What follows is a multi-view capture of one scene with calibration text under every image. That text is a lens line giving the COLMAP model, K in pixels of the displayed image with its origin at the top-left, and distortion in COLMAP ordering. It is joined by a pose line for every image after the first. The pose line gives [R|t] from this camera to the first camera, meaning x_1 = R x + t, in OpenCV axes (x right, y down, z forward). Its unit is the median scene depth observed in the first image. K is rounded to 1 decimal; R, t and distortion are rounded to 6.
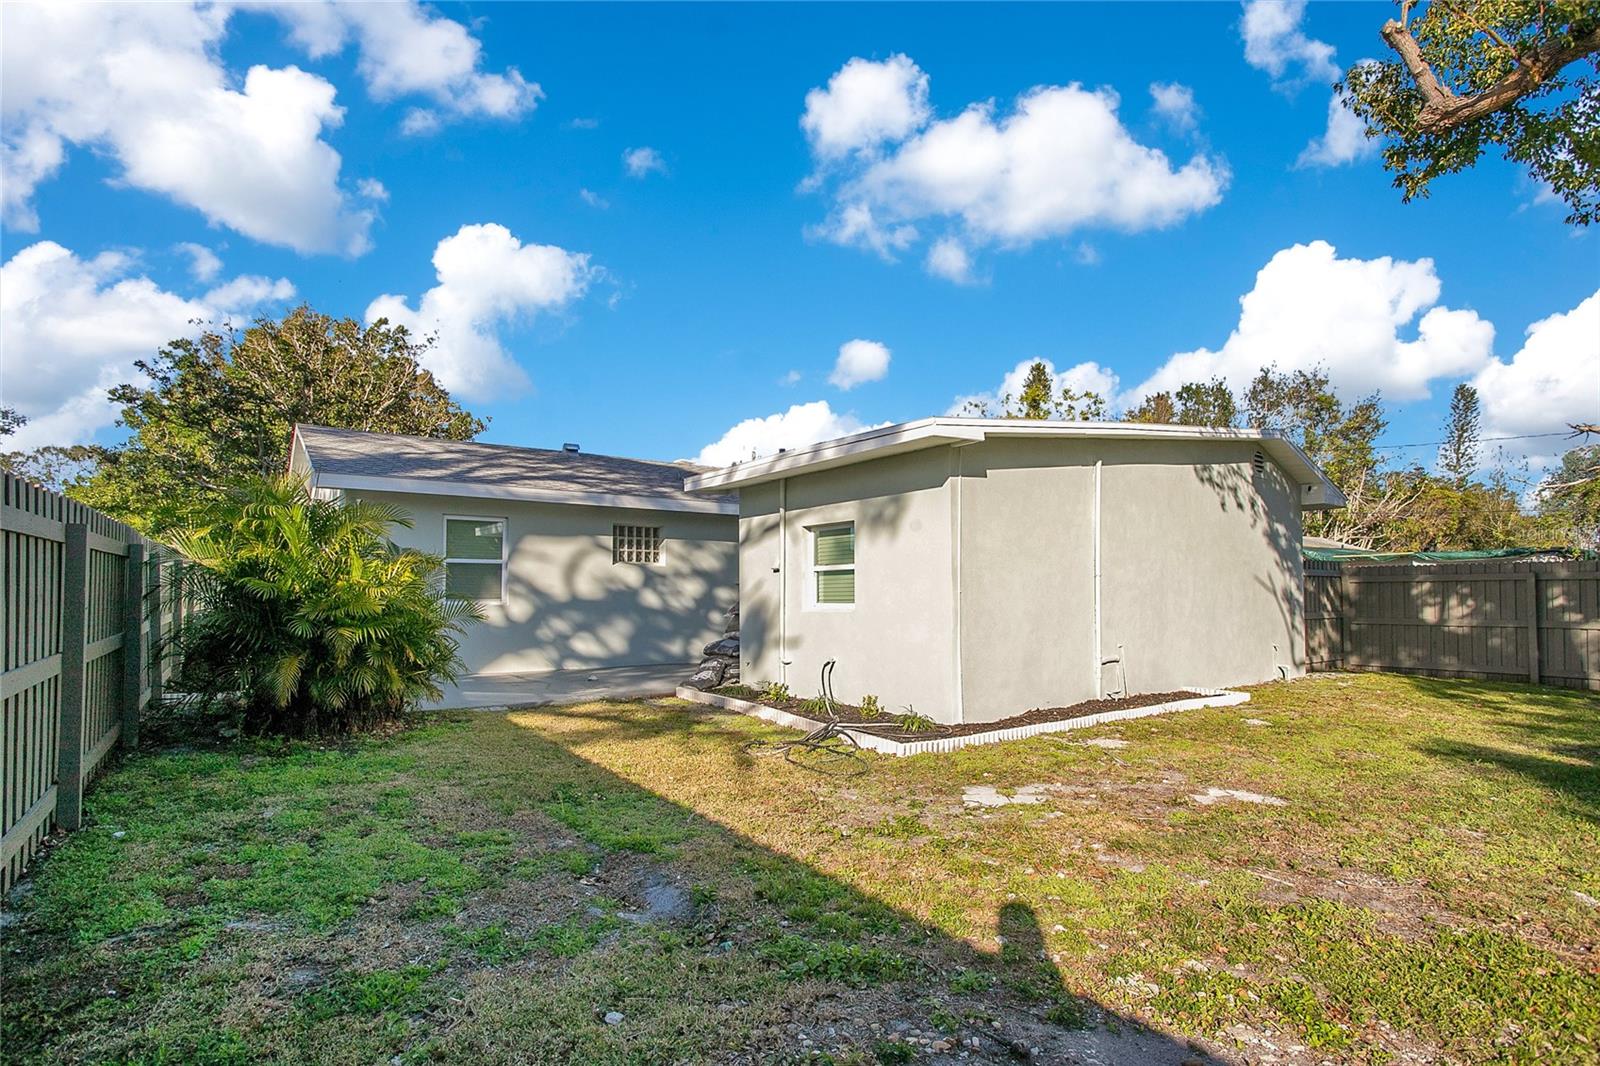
lens RADIAL K [[819.9, 0, 801.1], [0, 819.9, 549.7], [0, 0, 1]] dist [-0.022552, 0.002423]
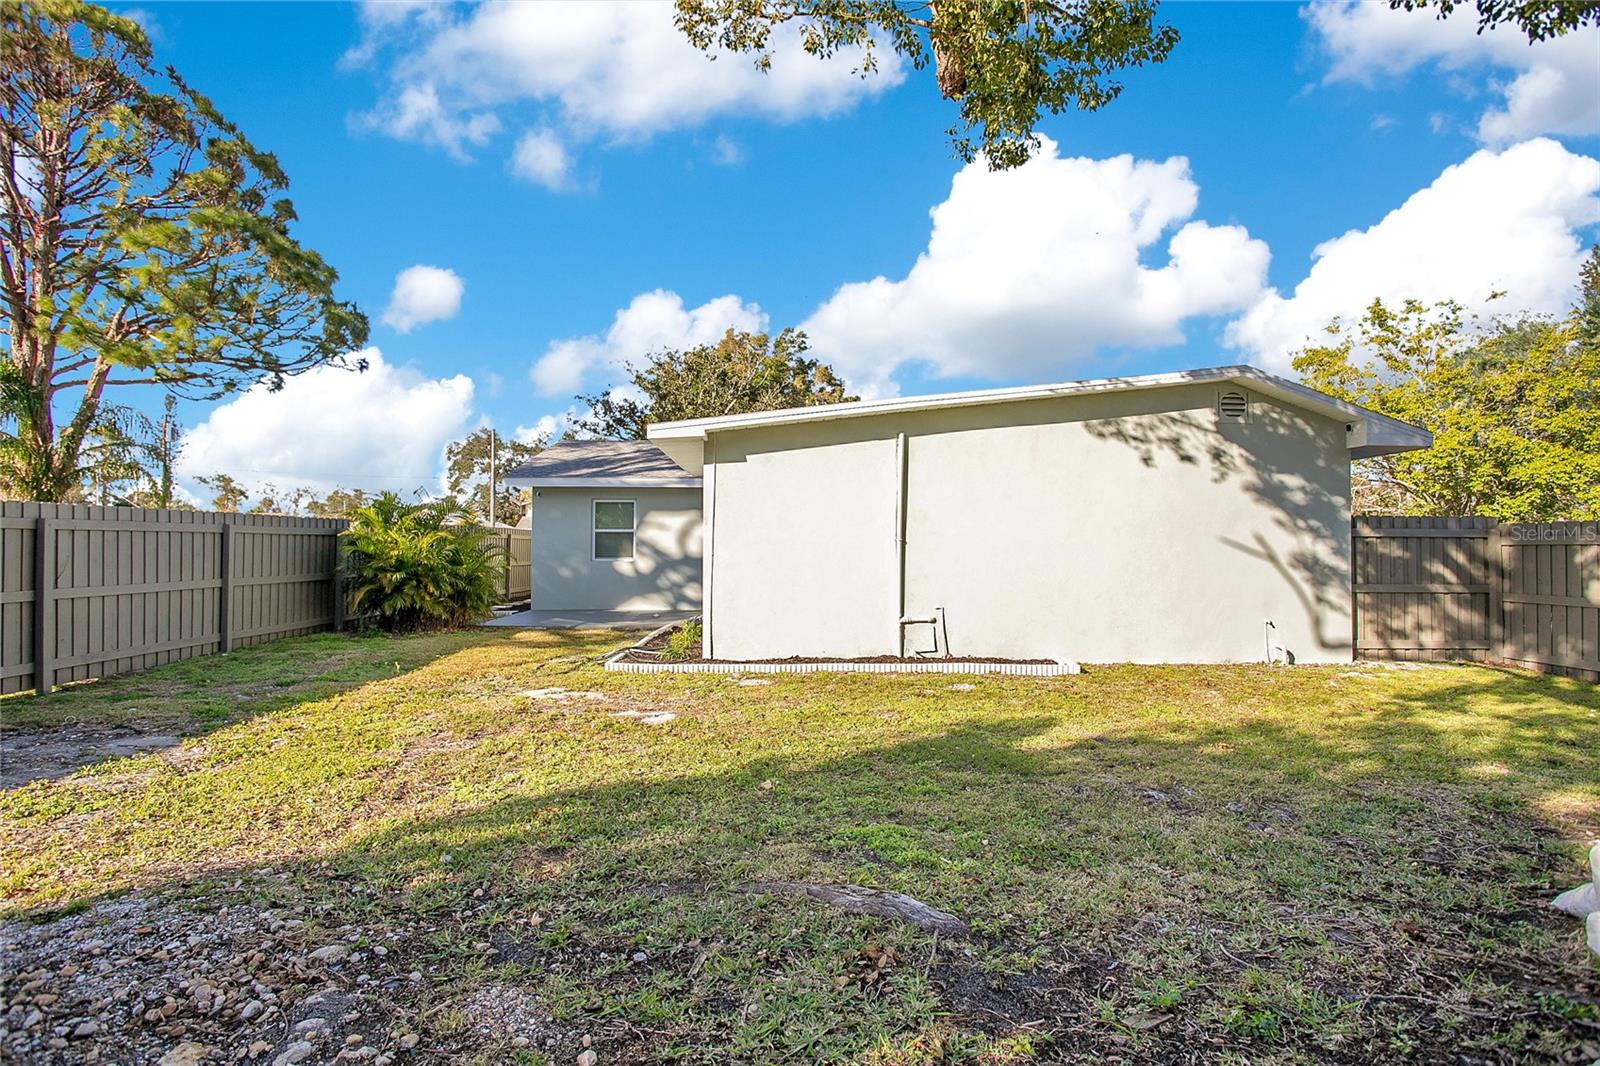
lens RADIAL K [[819.9, 0, 836.1], [0, 819.9, 529.7], [0, 0, 1]] dist [-0.022552, 0.002423]
pose [[0.808353, -0.010856, -0.588598, 0.728301], [0.026316, 0.999497, 0.017708, -0.002735], [0.588110, -0.029804, 0.808232, 0.062171]]
